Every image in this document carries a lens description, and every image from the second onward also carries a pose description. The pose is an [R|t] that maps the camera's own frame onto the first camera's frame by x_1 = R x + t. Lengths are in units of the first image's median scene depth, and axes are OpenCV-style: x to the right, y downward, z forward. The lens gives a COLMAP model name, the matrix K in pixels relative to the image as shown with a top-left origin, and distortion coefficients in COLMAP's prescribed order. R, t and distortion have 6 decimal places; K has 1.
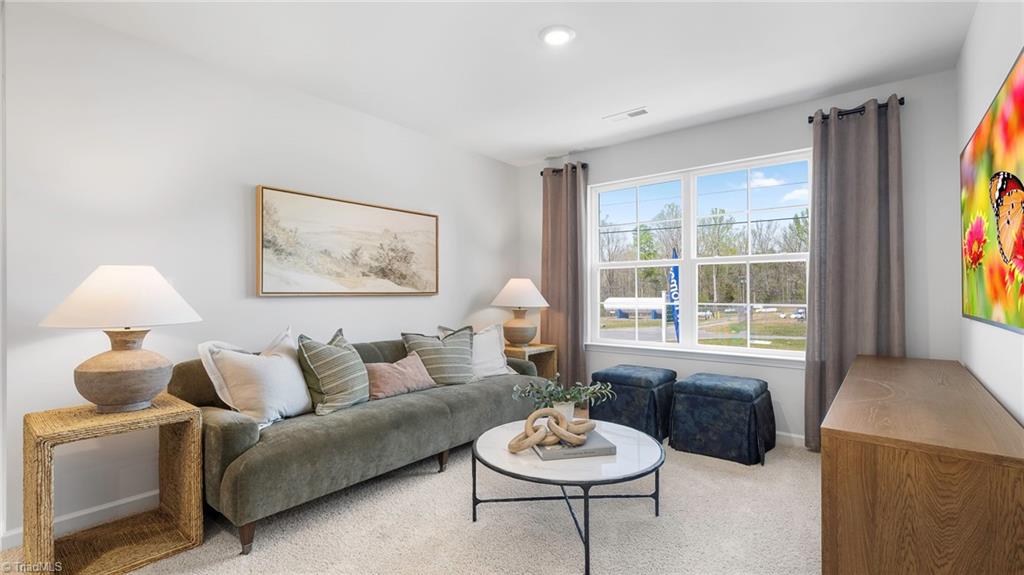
lens RADIAL K [[457.5, 0, 512.0], [0, 457.5, 287.5], [0, 0, 1]] dist [-0.000444, 0.000082]
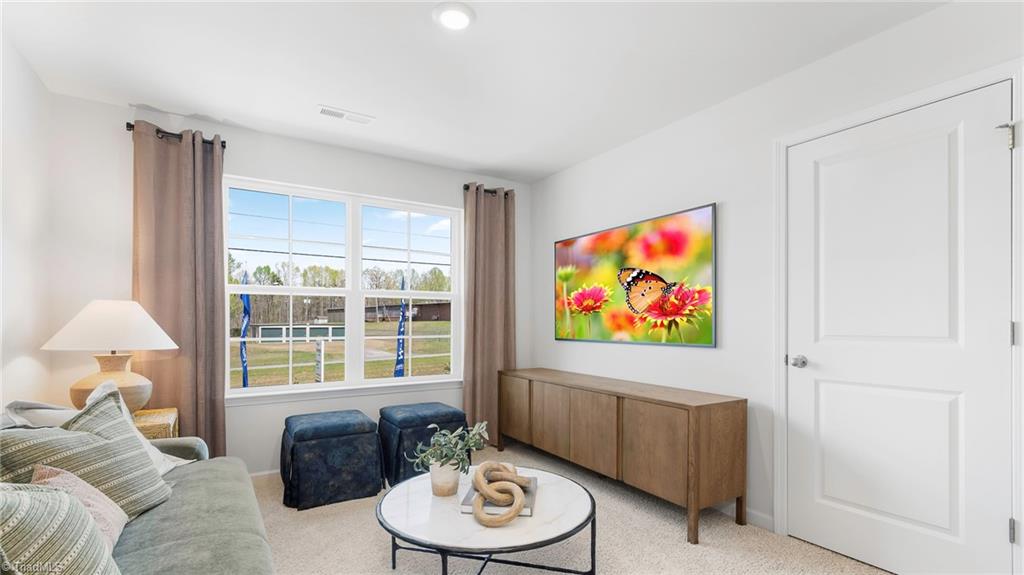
lens RADIAL K [[485.0, 0, 511.0], [0, 485.0, 314.7], [0, 0, 1]] dist [0.057276, -0.000043]
pose [[0.332998, 0.022451, 0.942660, -0.466865], [-0.010918, 0.999741, -0.019954, 0.005218], [-0.942864, -0.003647, 0.333157, 0.378108]]
